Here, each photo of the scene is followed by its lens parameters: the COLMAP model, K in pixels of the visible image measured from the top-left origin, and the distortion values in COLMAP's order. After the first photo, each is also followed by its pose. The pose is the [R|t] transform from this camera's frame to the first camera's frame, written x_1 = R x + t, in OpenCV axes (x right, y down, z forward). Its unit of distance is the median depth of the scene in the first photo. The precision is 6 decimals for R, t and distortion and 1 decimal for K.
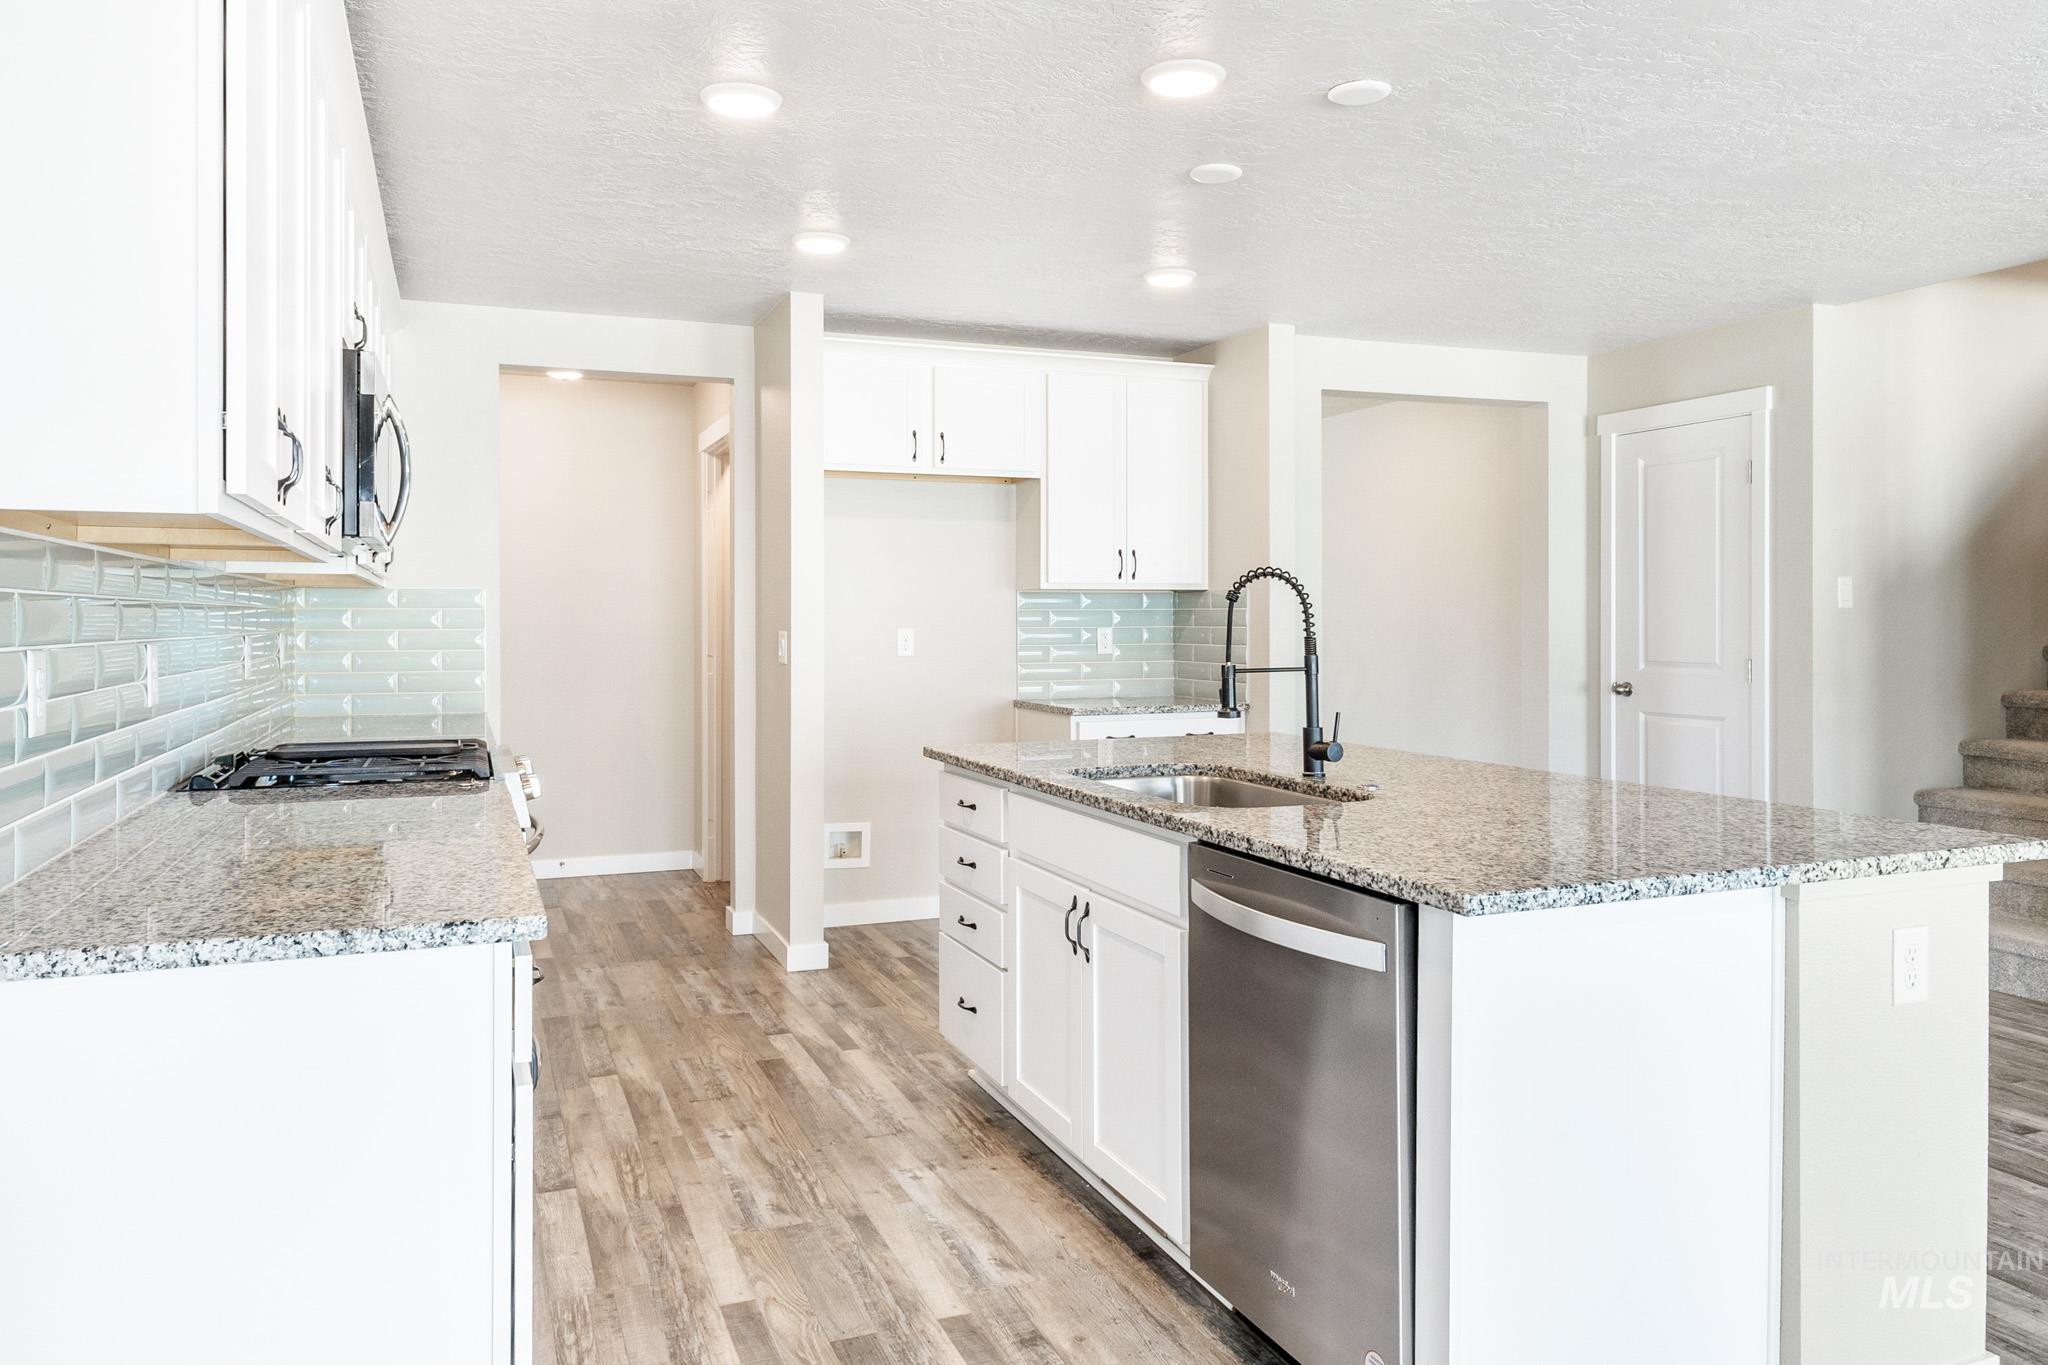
lens RADIAL K [[1395.3, 0, 1018.0], [0, 1395.3, 605.7], [0, 0, 1]] dist [0.010185, -0.005737]
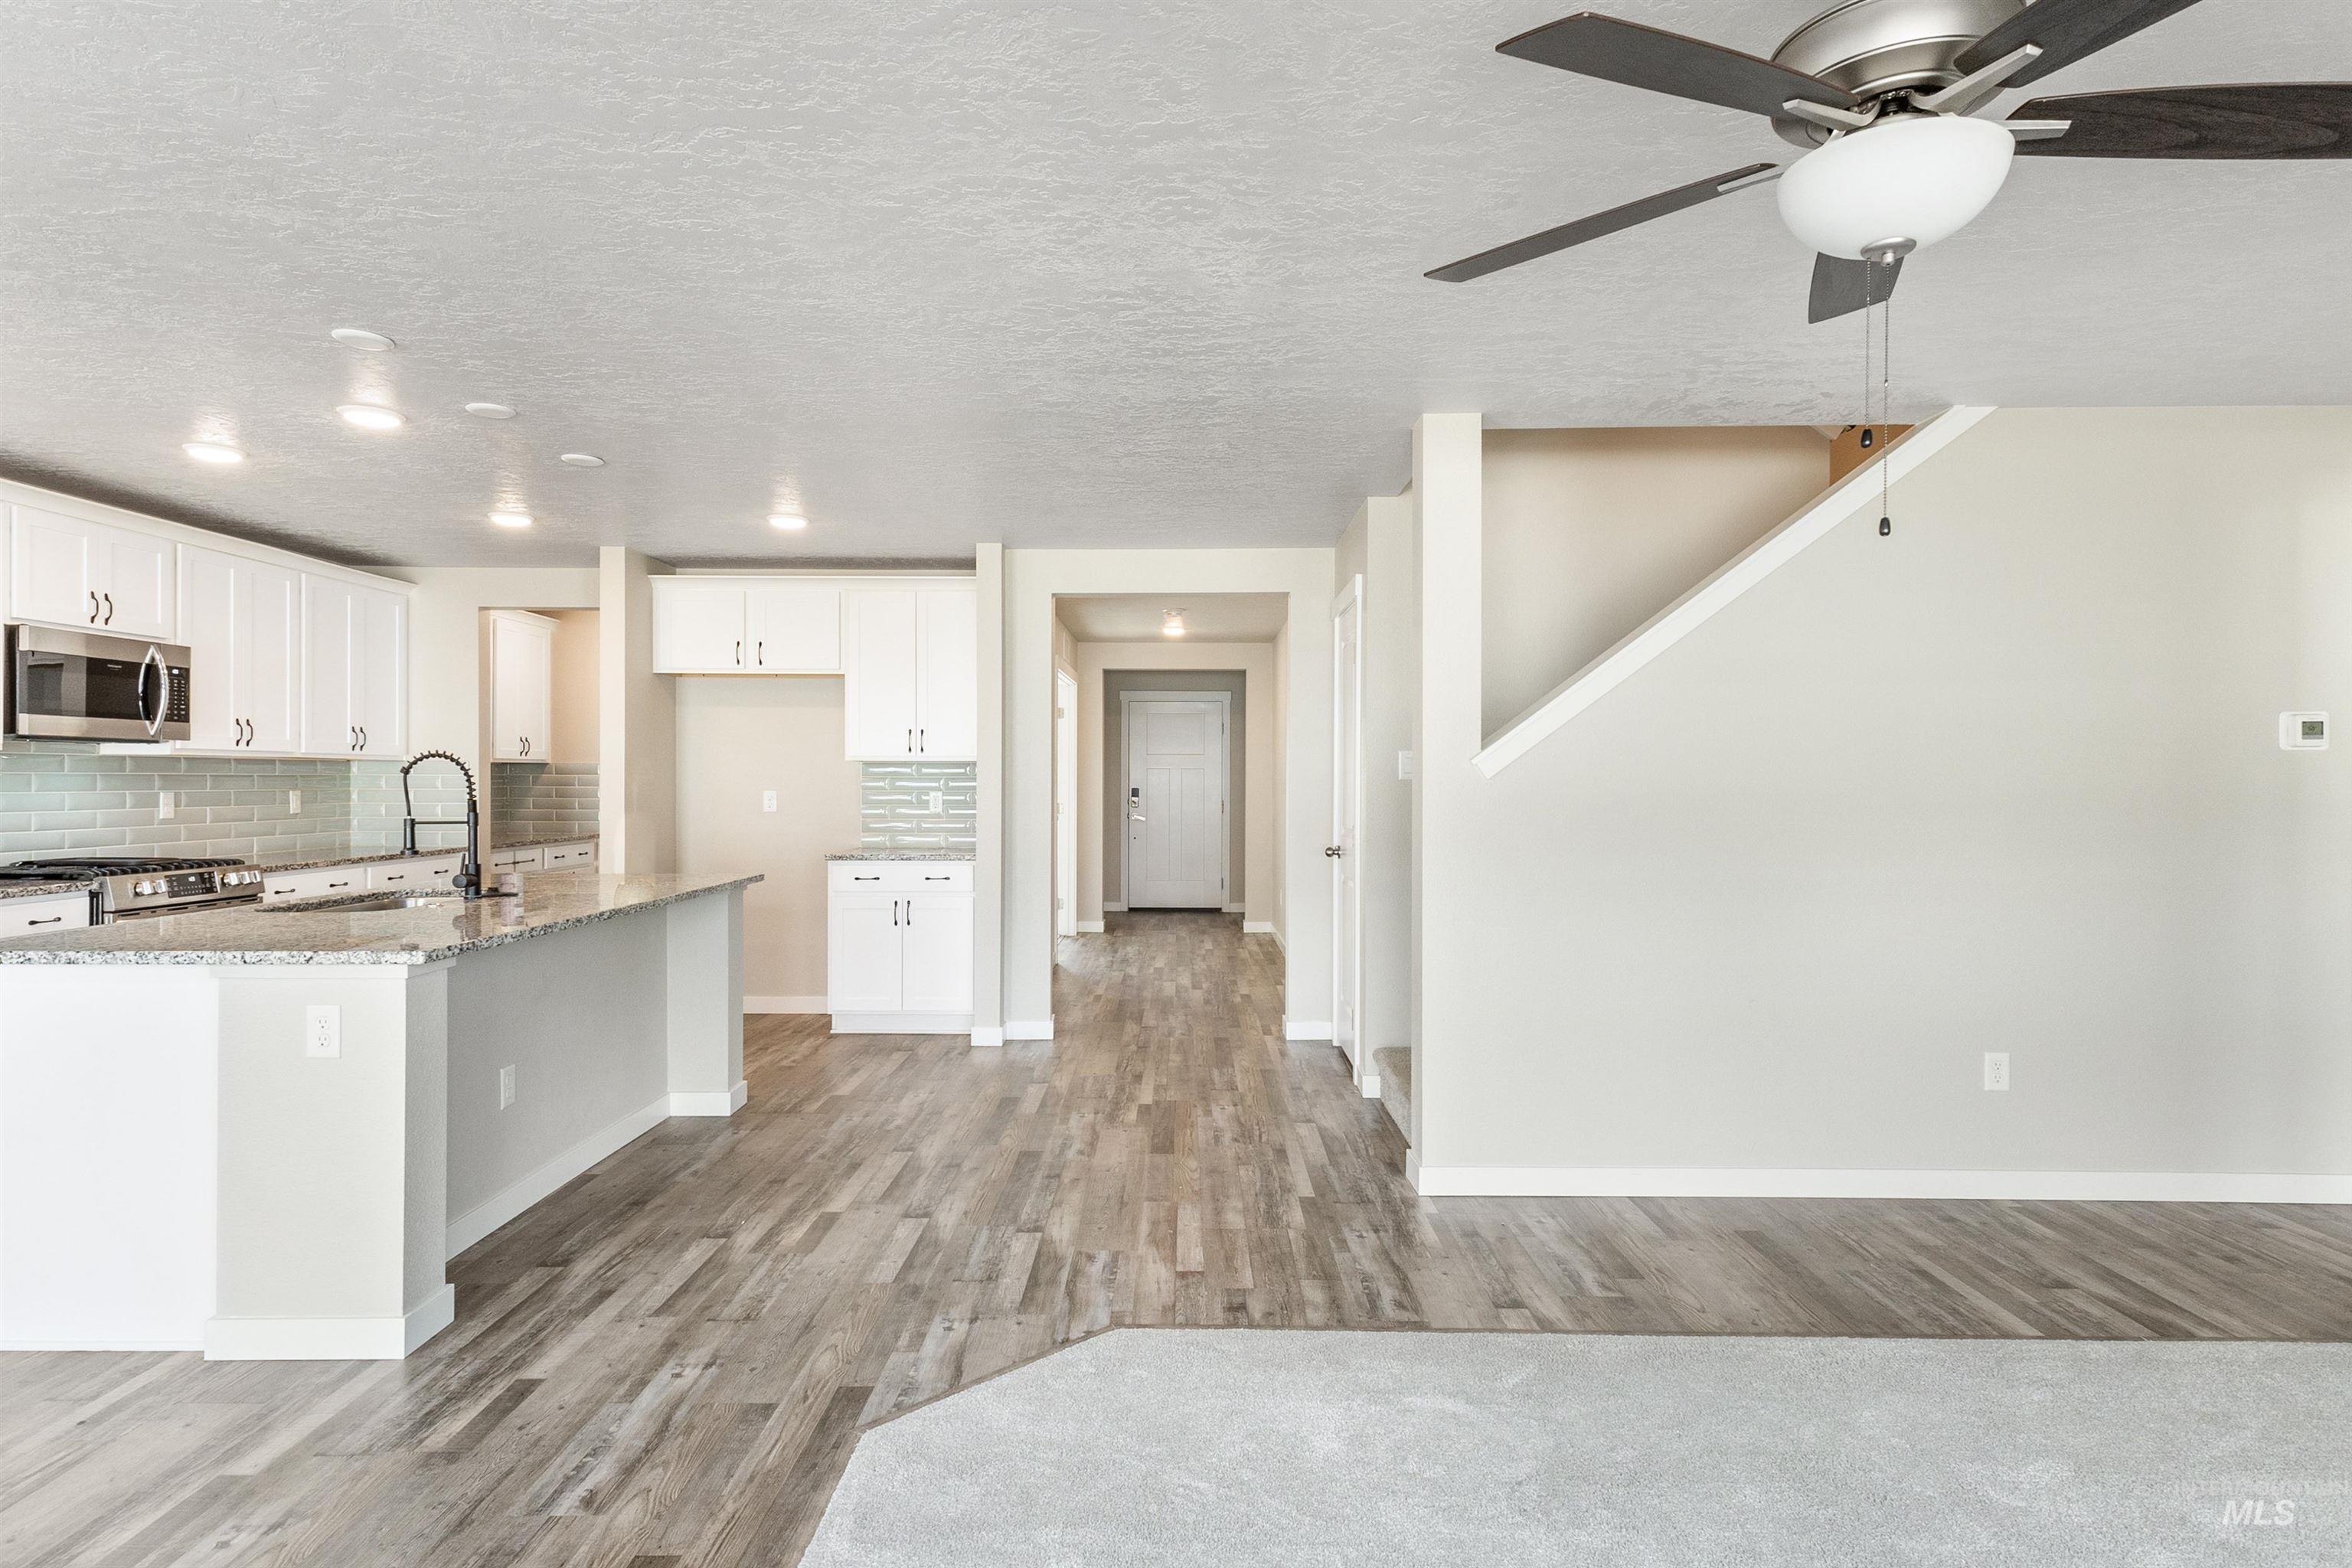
lens RADIAL K [[1249.3, 0, 1174.5], [0, 1249.3, 786.7], [0, 0, 1]] dist [0.010828, -0.004747]
pose [[0.932507, 0.007689, -0.361070, 1.067714], [-0.002727, 0.999895, 0.014250, -0.008355], [0.361142, -0.012304, 0.932430, 0.066538]]
